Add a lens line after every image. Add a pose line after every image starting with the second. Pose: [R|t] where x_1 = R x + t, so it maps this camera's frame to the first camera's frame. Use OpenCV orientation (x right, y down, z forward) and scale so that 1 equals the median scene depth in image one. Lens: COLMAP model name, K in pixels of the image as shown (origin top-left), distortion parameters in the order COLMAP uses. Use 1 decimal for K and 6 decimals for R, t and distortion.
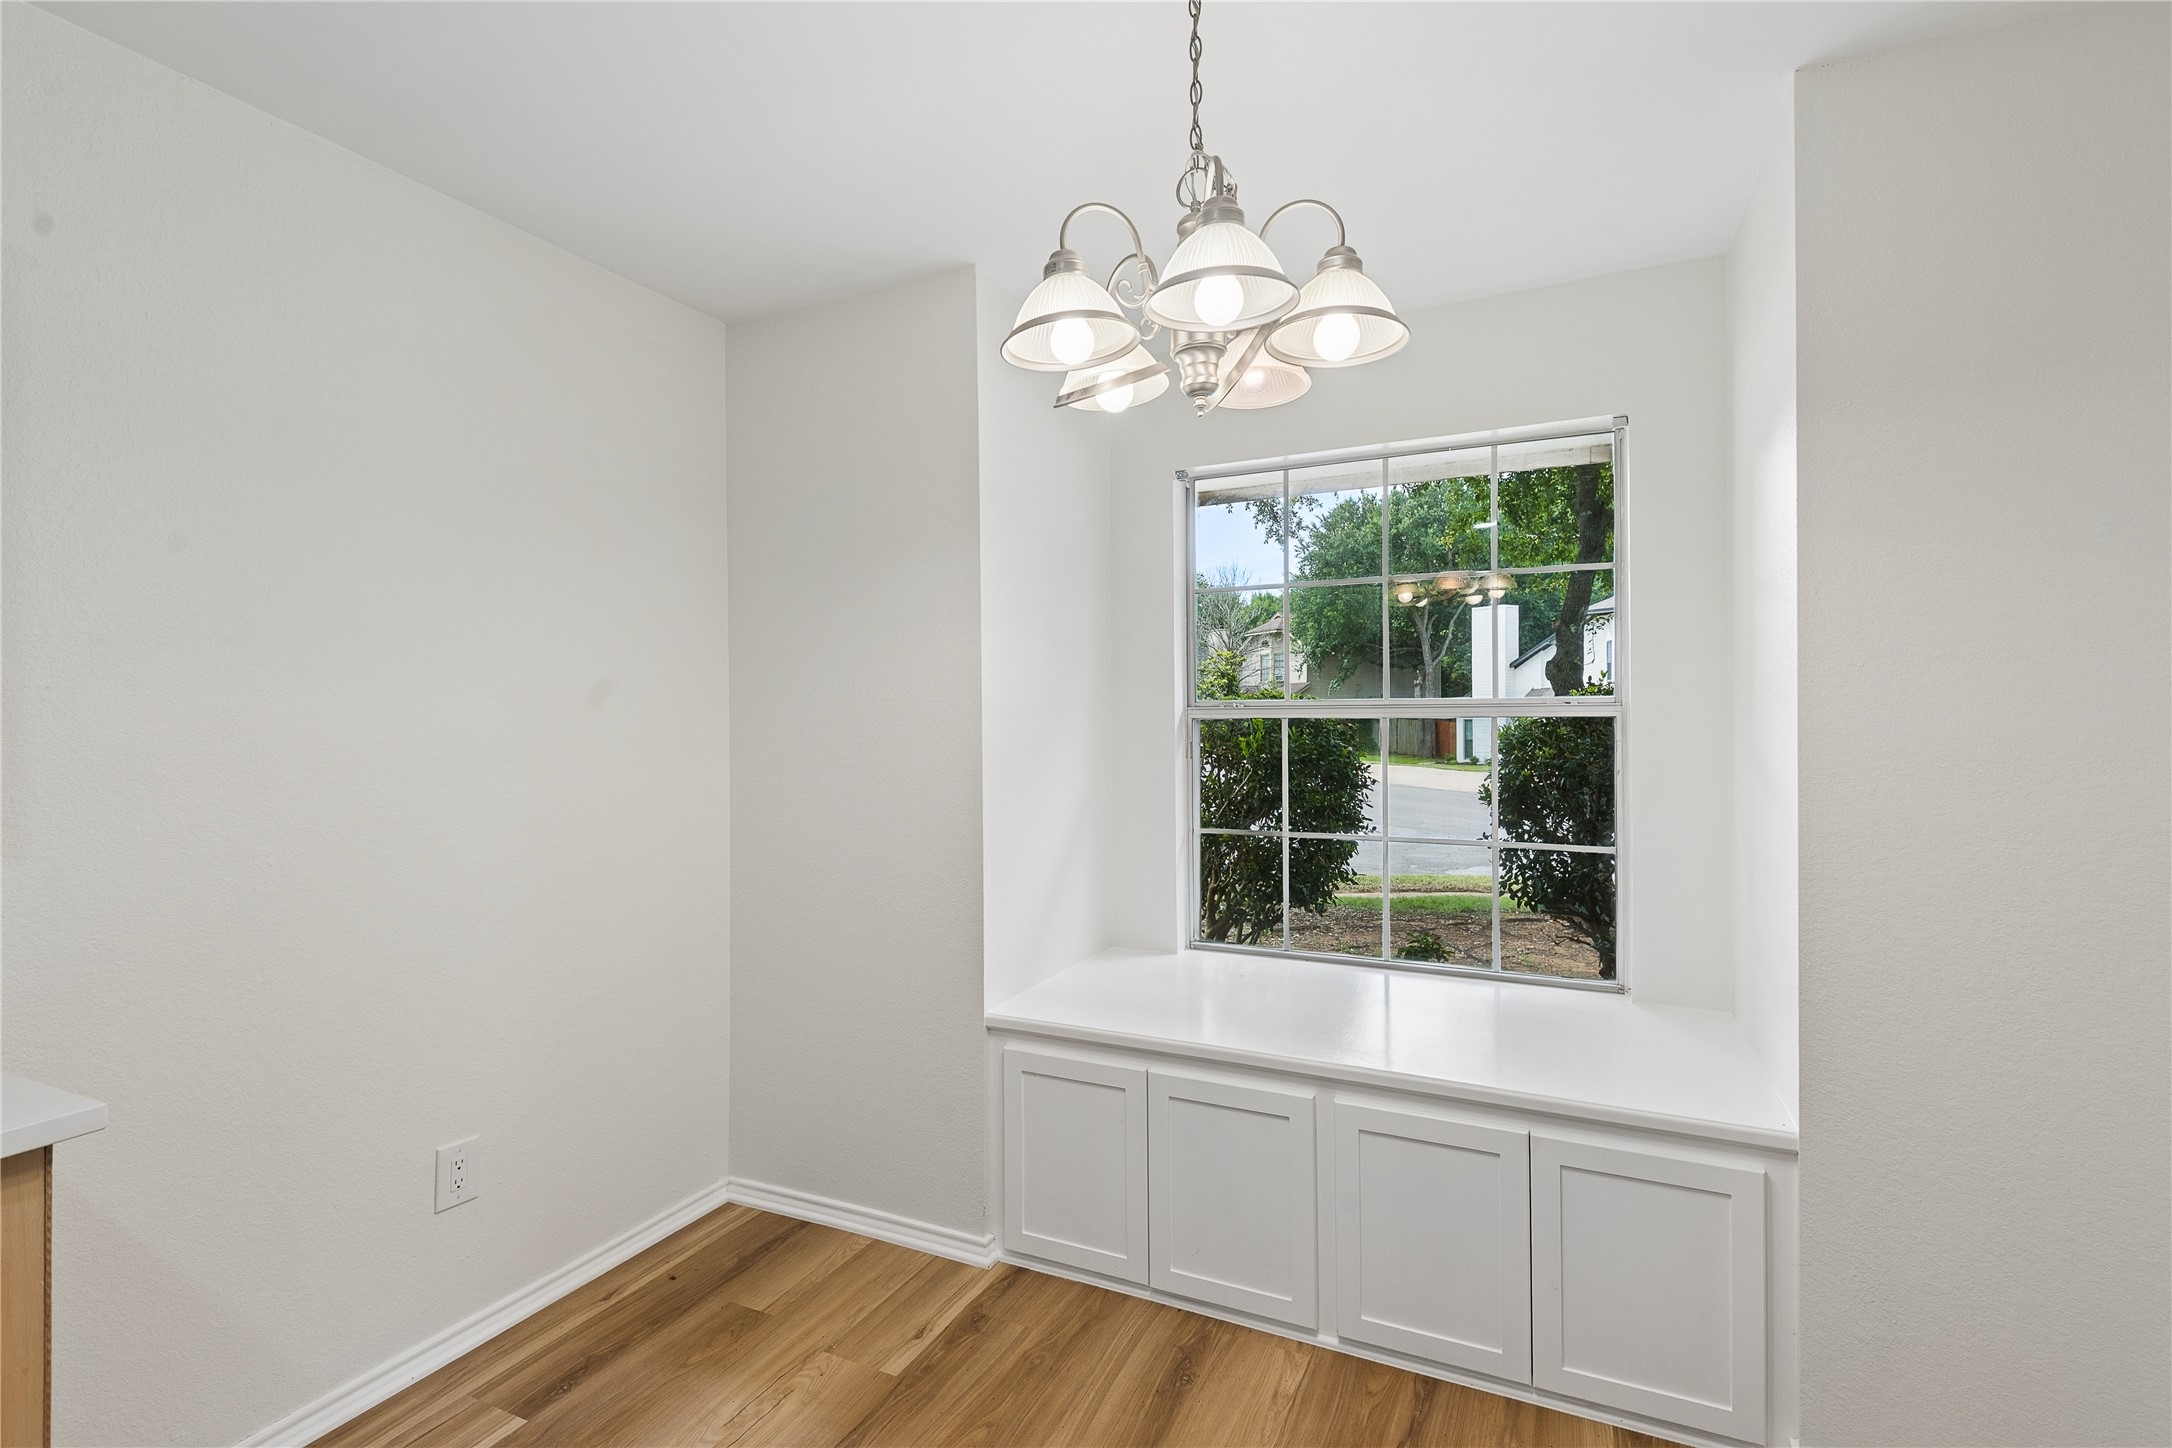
lens RADIAL K [[1016.4, 0, 1076.2], [0, 1016.4, 708.2], [0, 0, 1]] dist [0.011455, -0.008515]
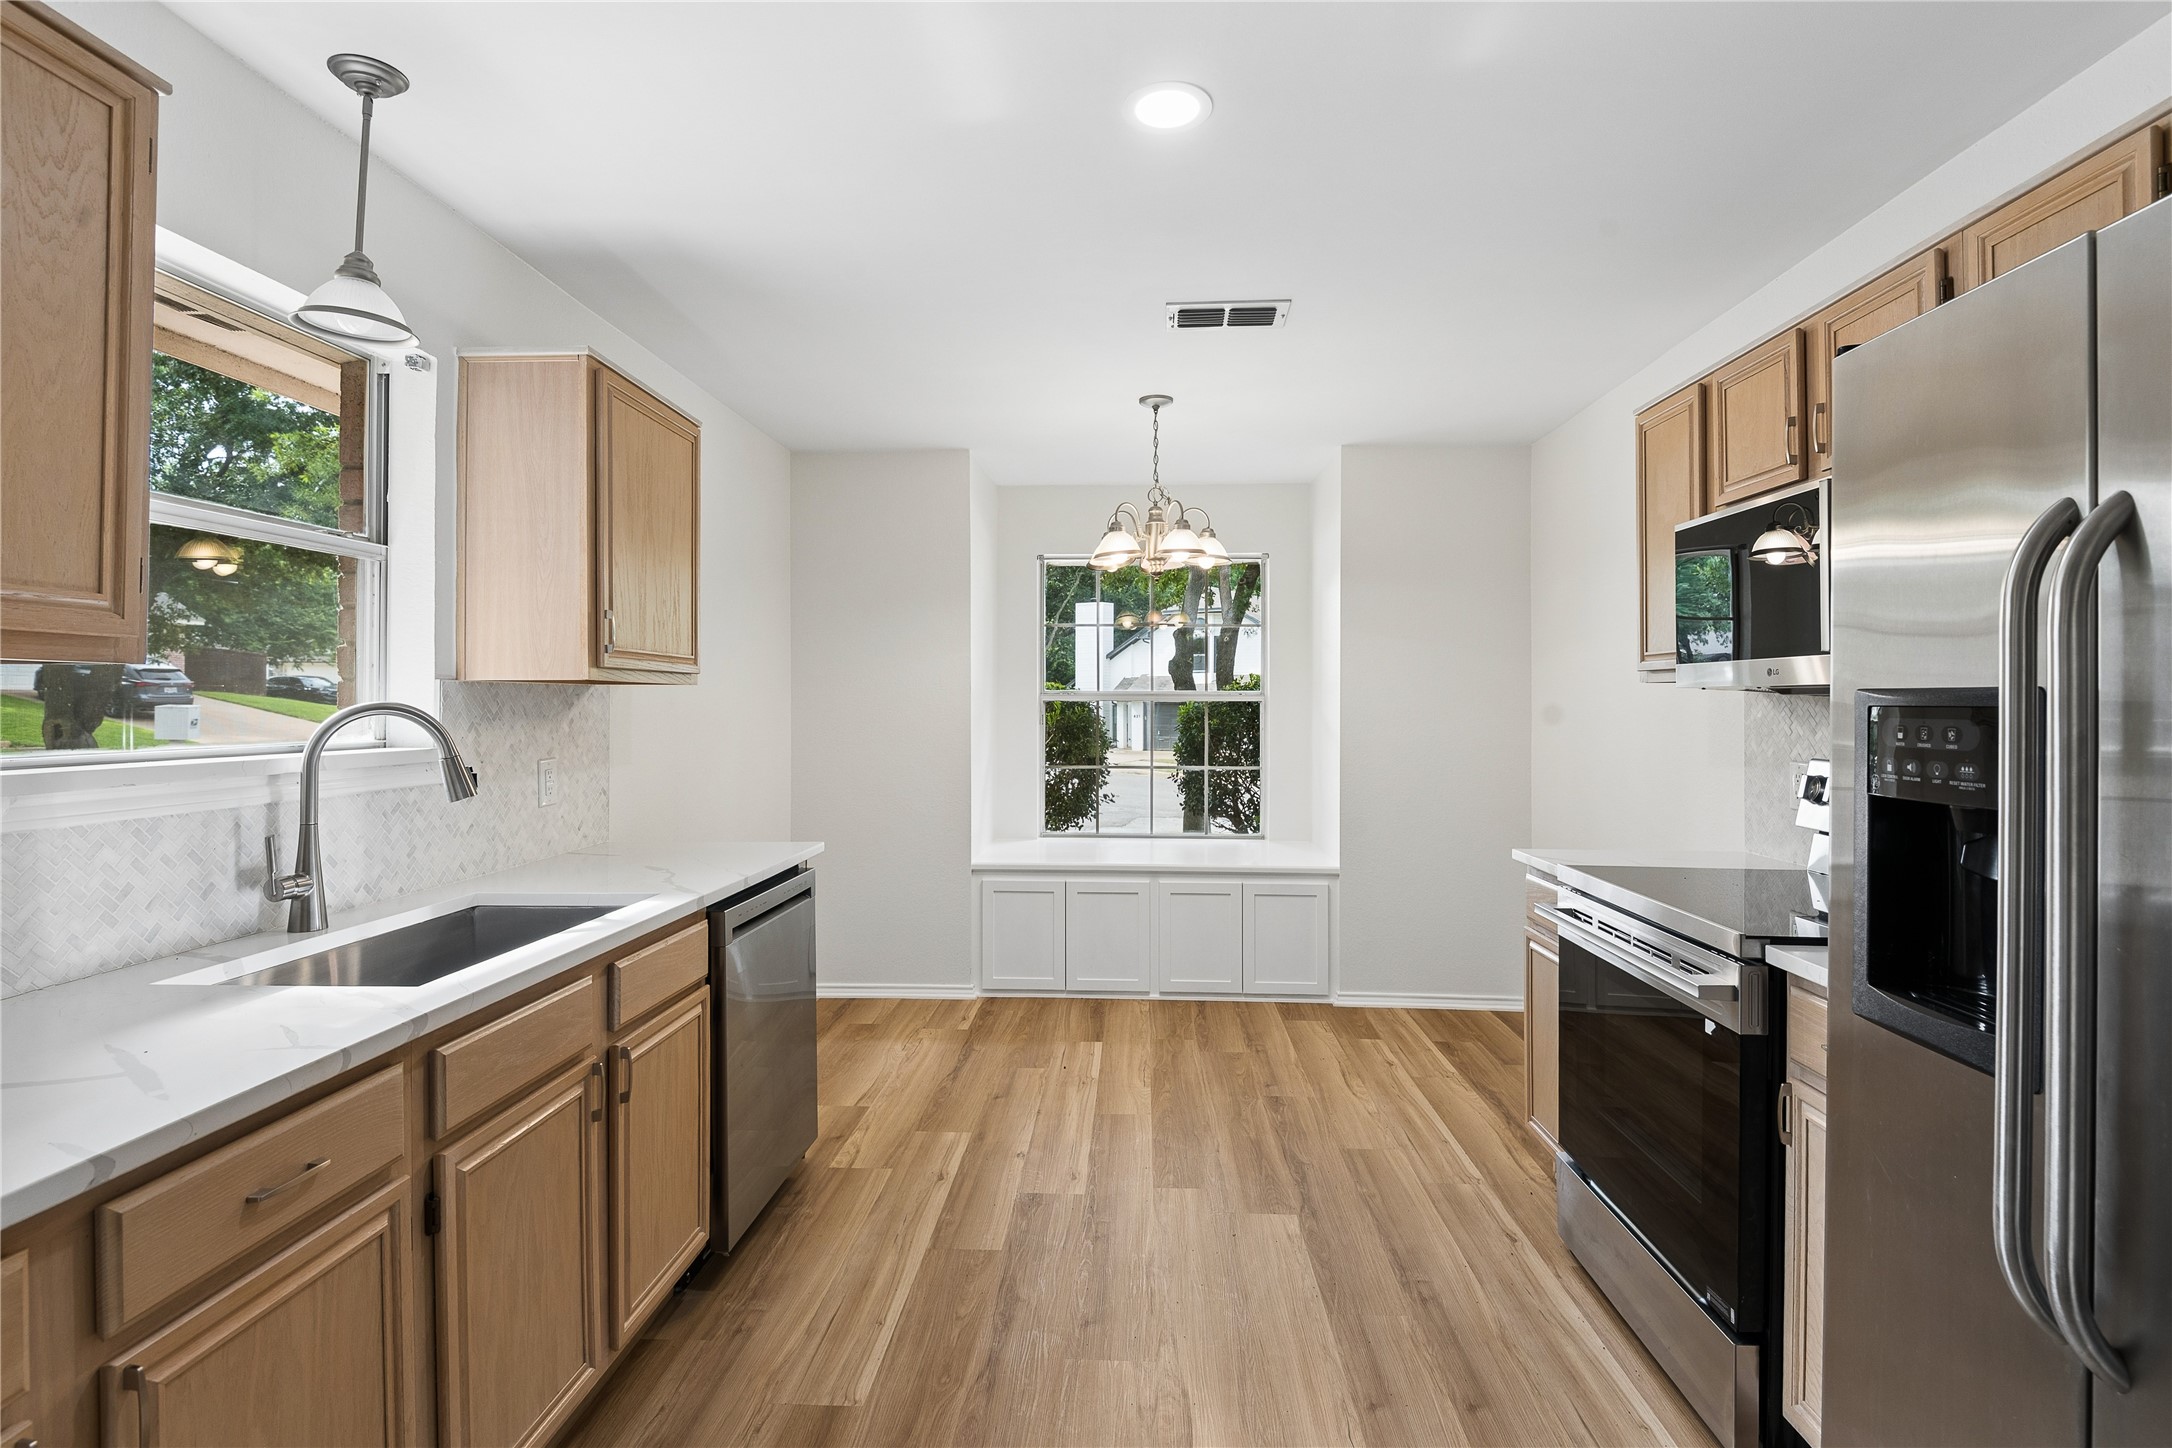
lens RADIAL K [[1034.3, 0, 1099.9], [0, 1034.3, 698.0], [0, 0, 1]] dist [0.025686, -0.021553]
pose [[0.914568, 0.005514, 0.404394, -0.633866], [-0.008050, 0.999957, 0.004571, -0.006595], [-0.404352, -0.007436, 0.914573, -0.796563]]
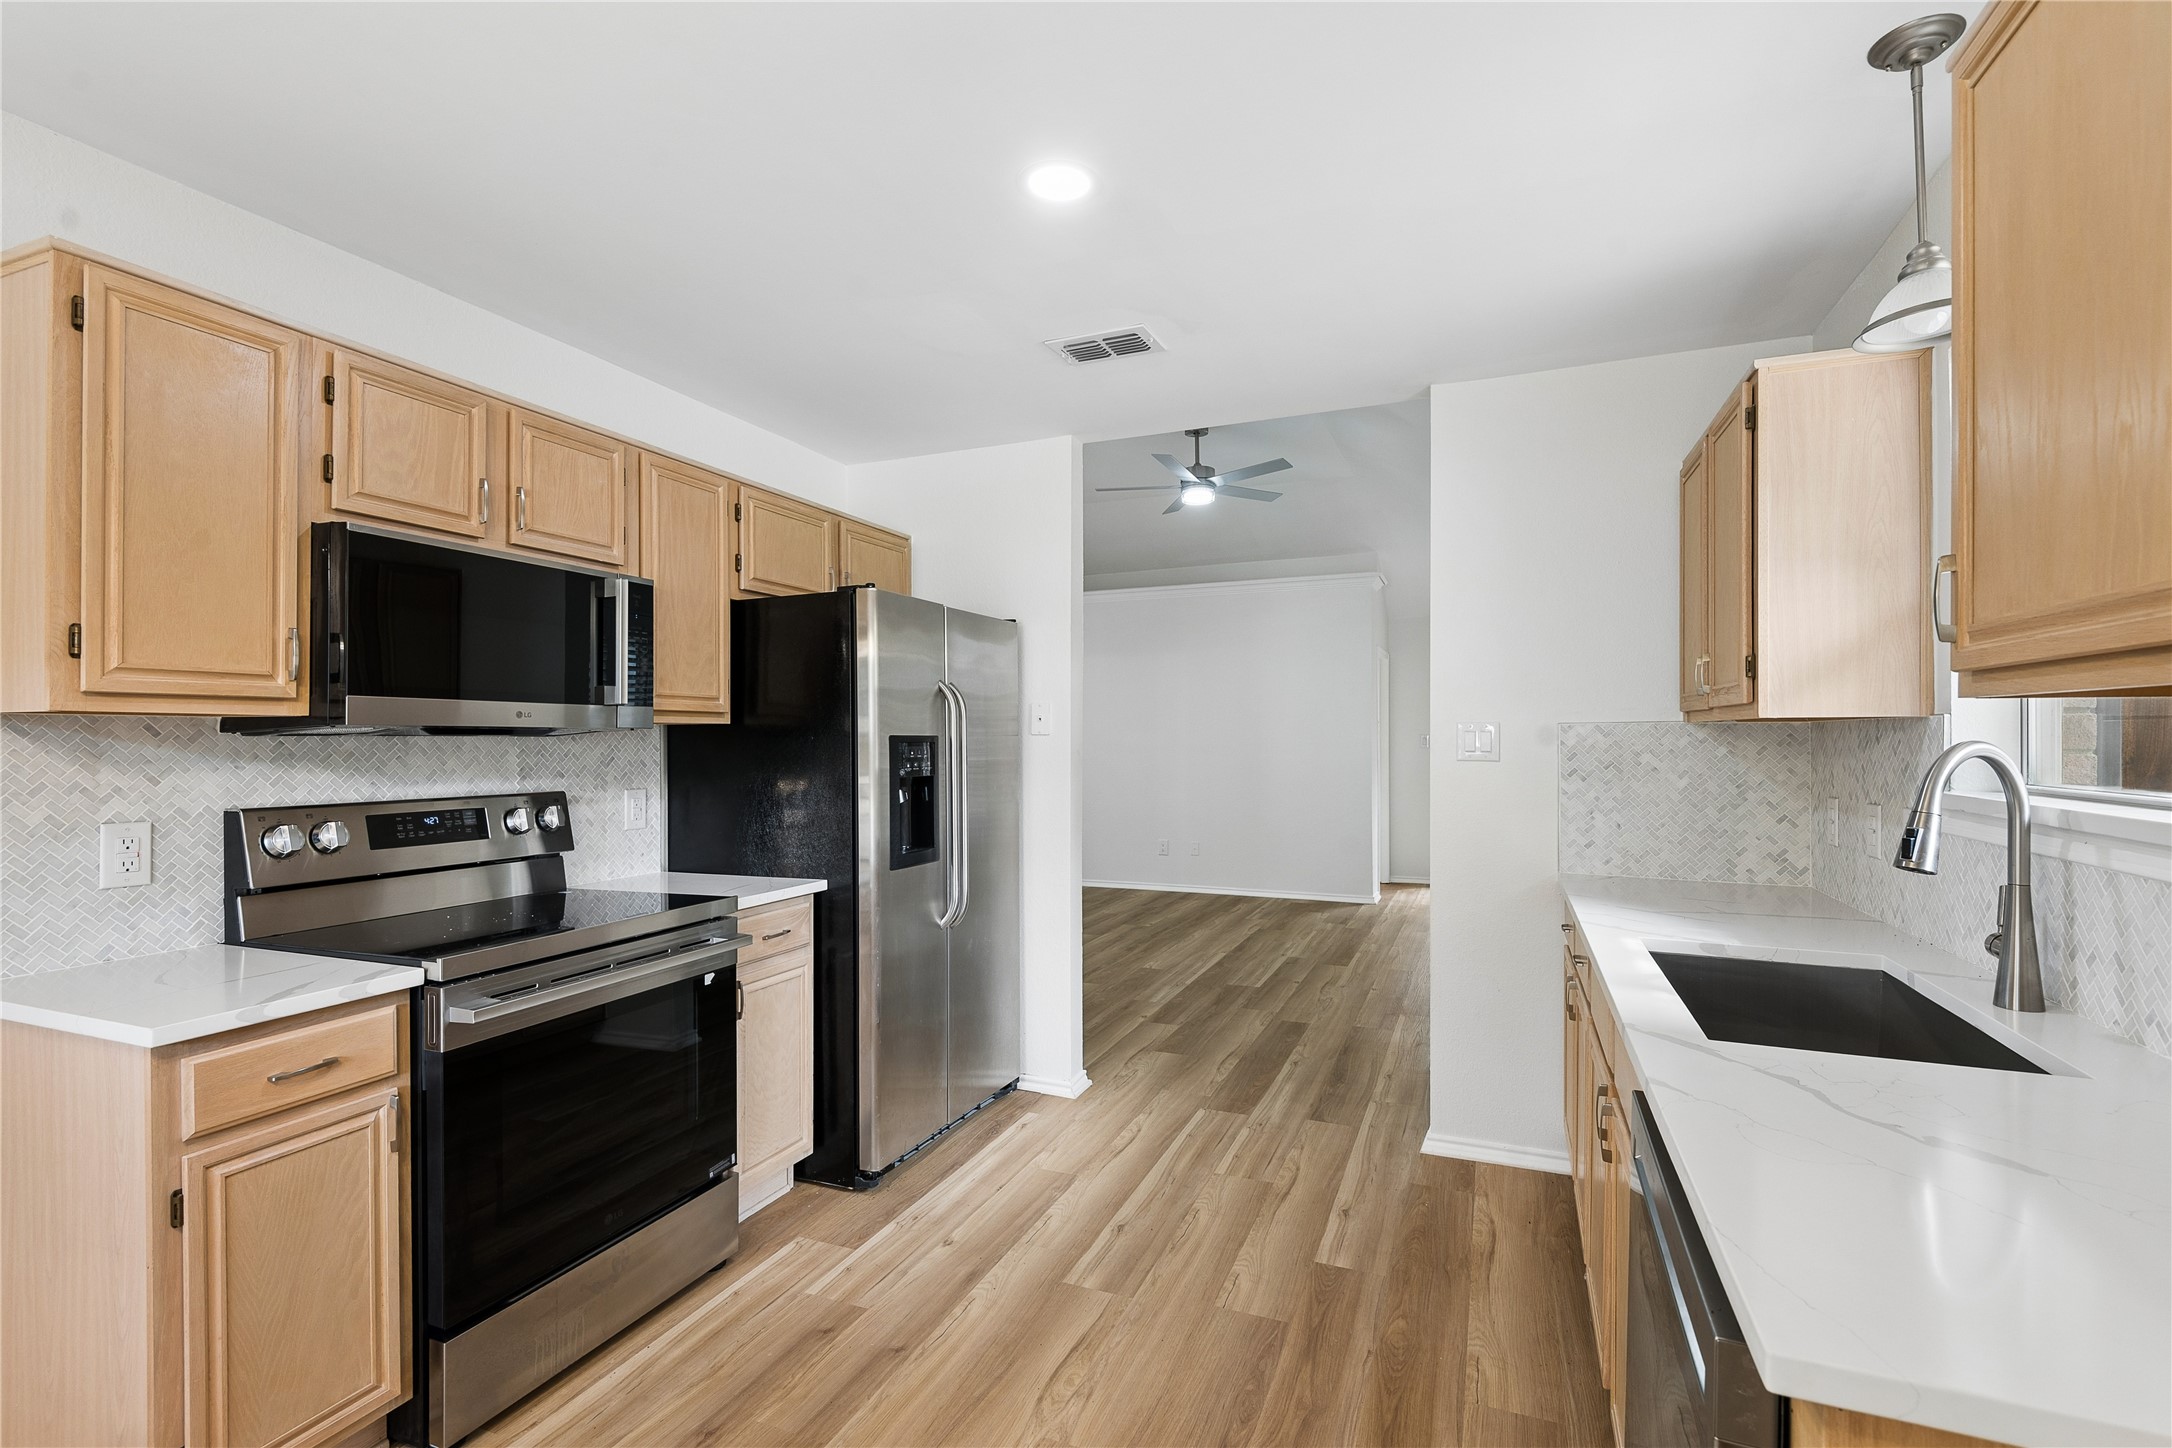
lens RADIAL K [[990.2, 0, 1084.0], [0, 990.2, 733.2], [0, 0, 1]] dist [0.040524, -0.022026]
pose [[-0.997955, 0.005347, -0.063699, -0.222480], [0.006287, 0.999874, -0.014570, 0.004995], [0.063614, -0.014941, -0.997863, 0.769741]]
